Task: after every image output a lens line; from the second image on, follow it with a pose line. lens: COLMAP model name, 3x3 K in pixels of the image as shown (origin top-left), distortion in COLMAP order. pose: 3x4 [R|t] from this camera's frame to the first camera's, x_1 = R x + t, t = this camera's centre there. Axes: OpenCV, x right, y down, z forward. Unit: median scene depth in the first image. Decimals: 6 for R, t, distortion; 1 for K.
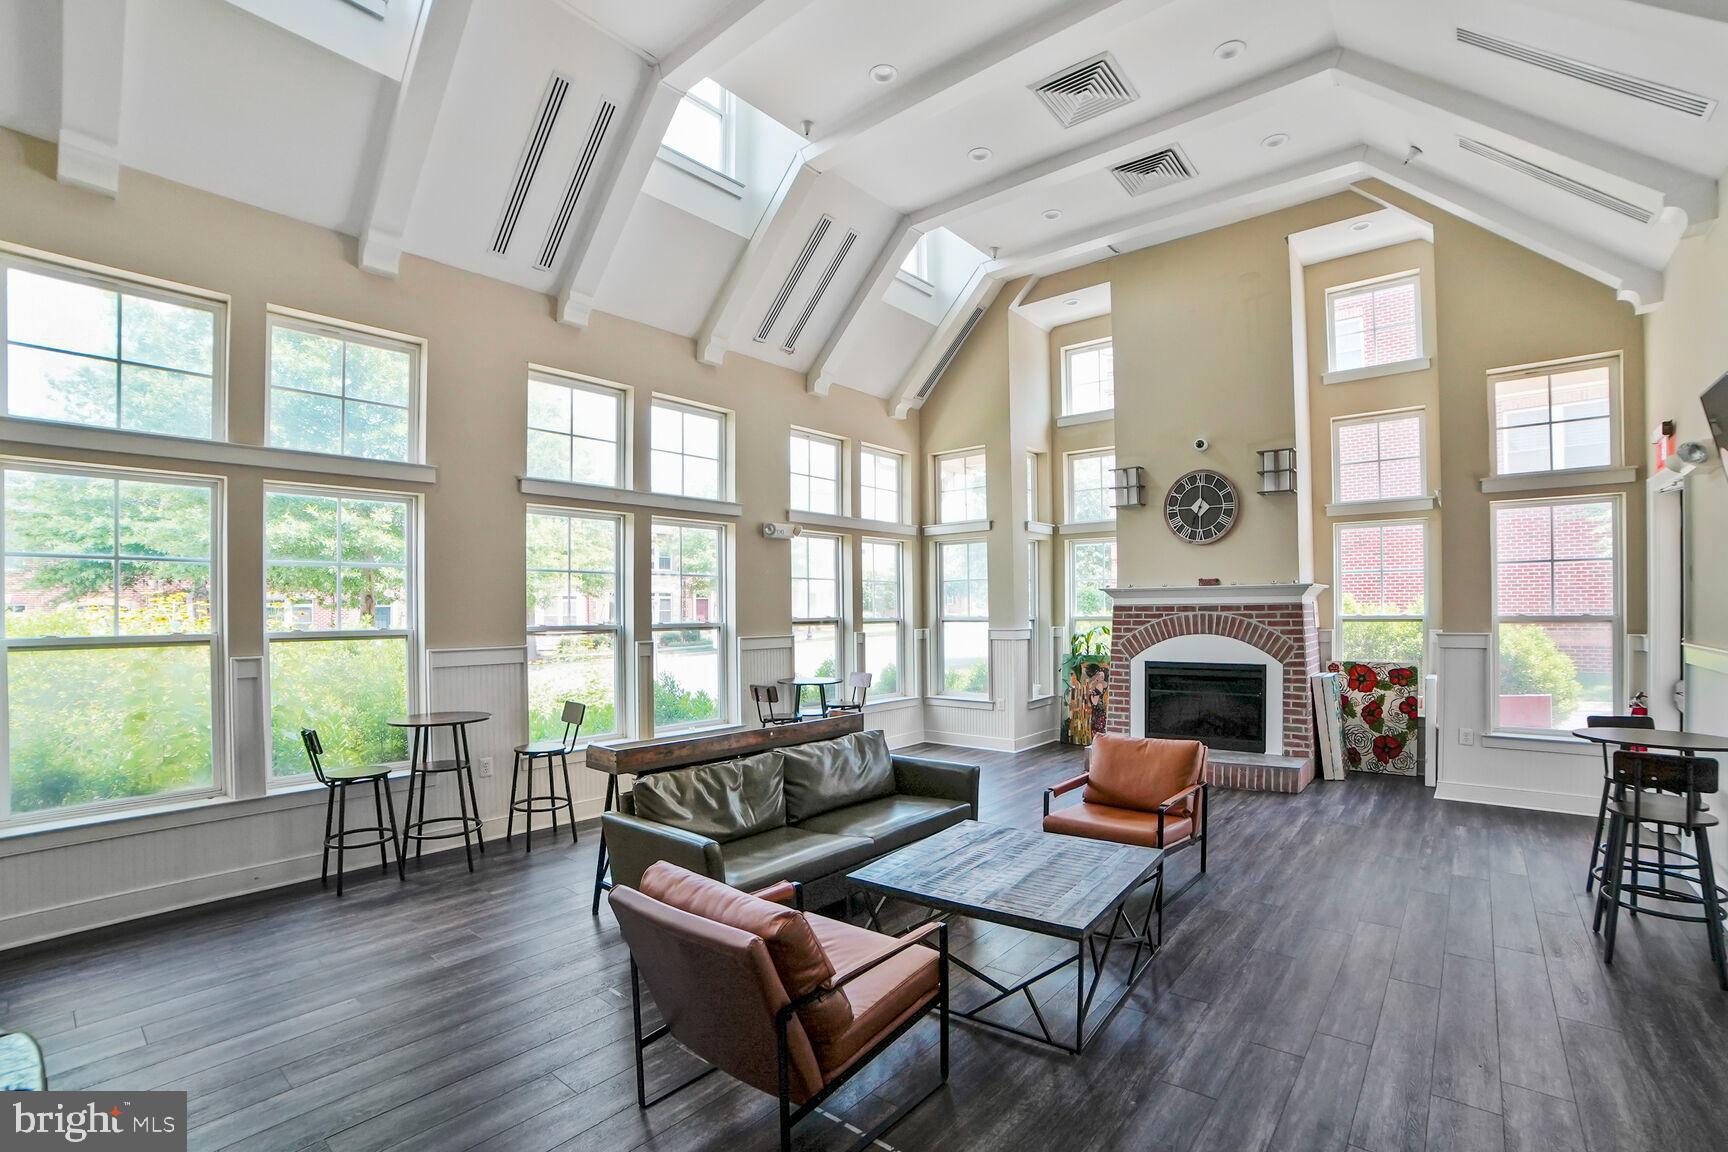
lens RADIAL K [[861.1, 0, 861.1], [0, 861.1, 595.0], [0, 0, 1]] dist [0.002192, 0.000068]
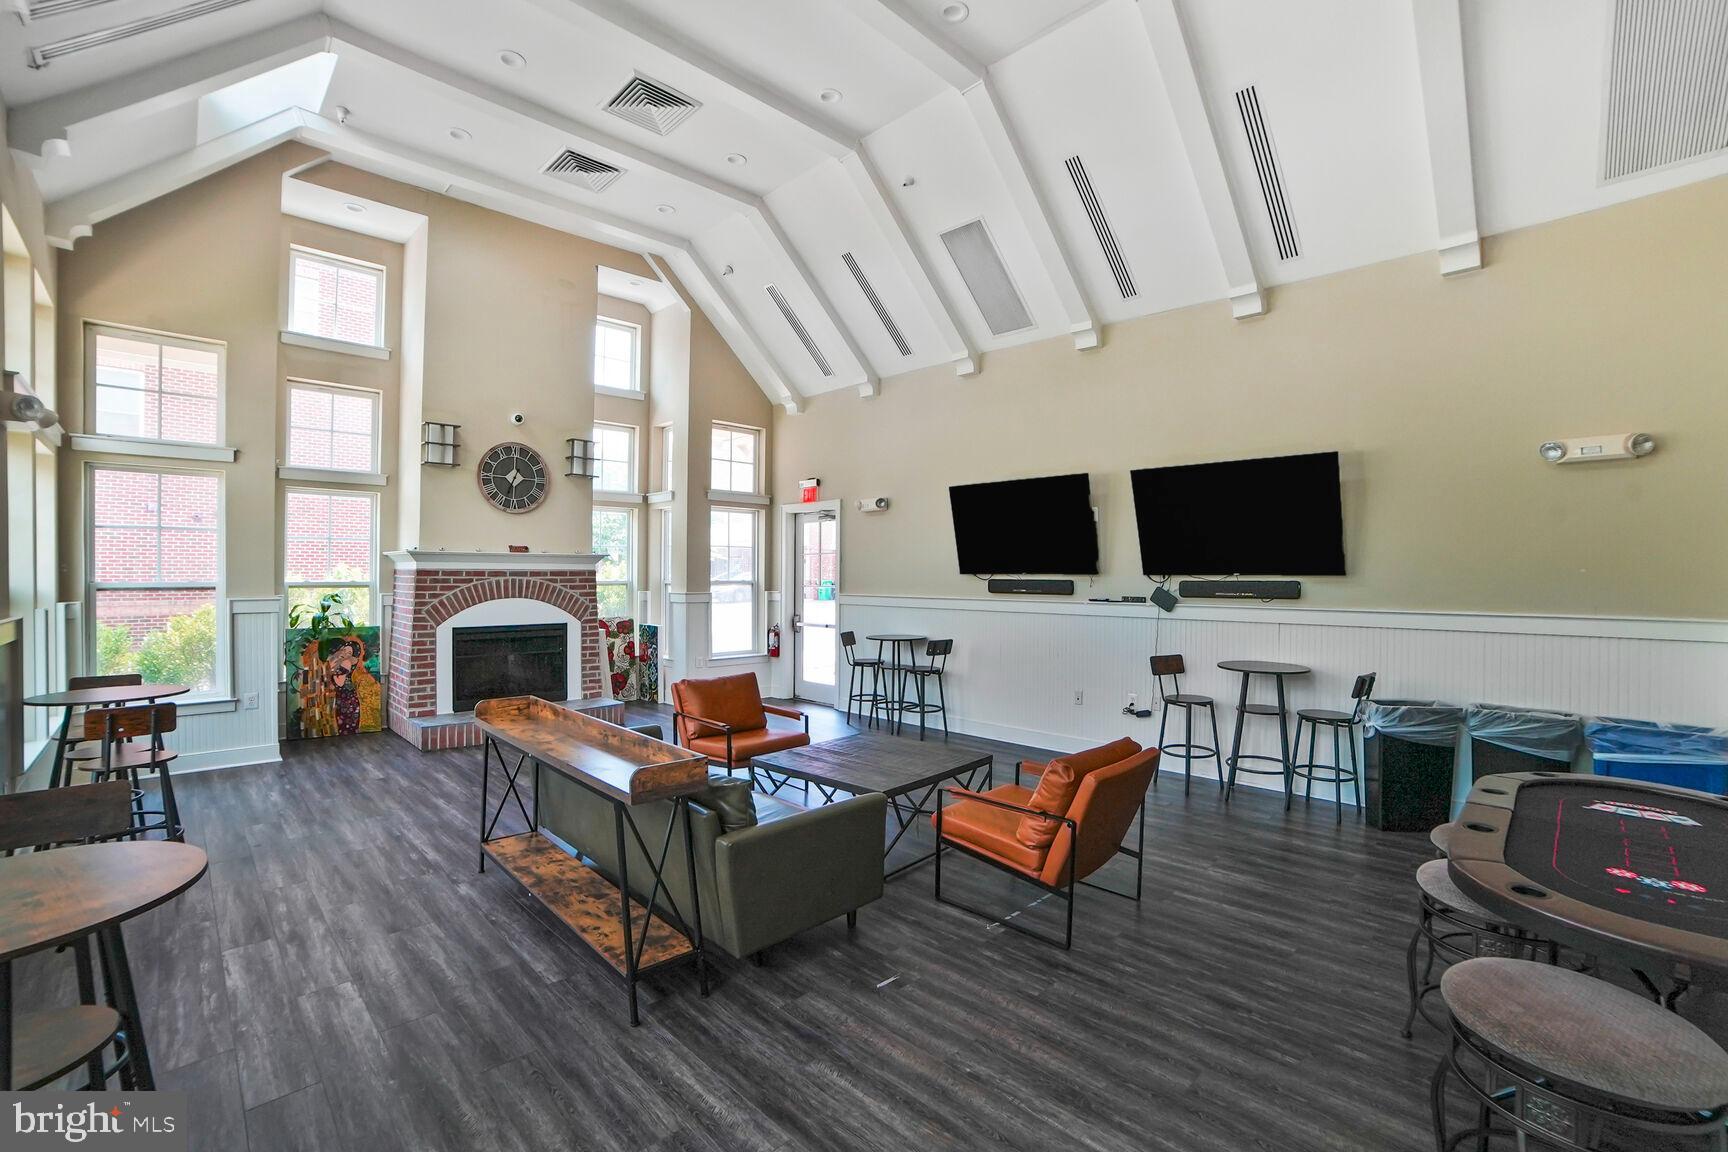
lens RADIAL K [[764.0, 0, 860.8], [0, 764.0, 570.8], [0, 0, 1]] dist [-0.001879, 0.000083]
pose [[0.136352, 0.022184, 0.990412, -0.469132], [-0.015334, 0.999677, -0.020281, 0.024346], [-0.990542, -0.012422, 0.136648, 0.448328]]
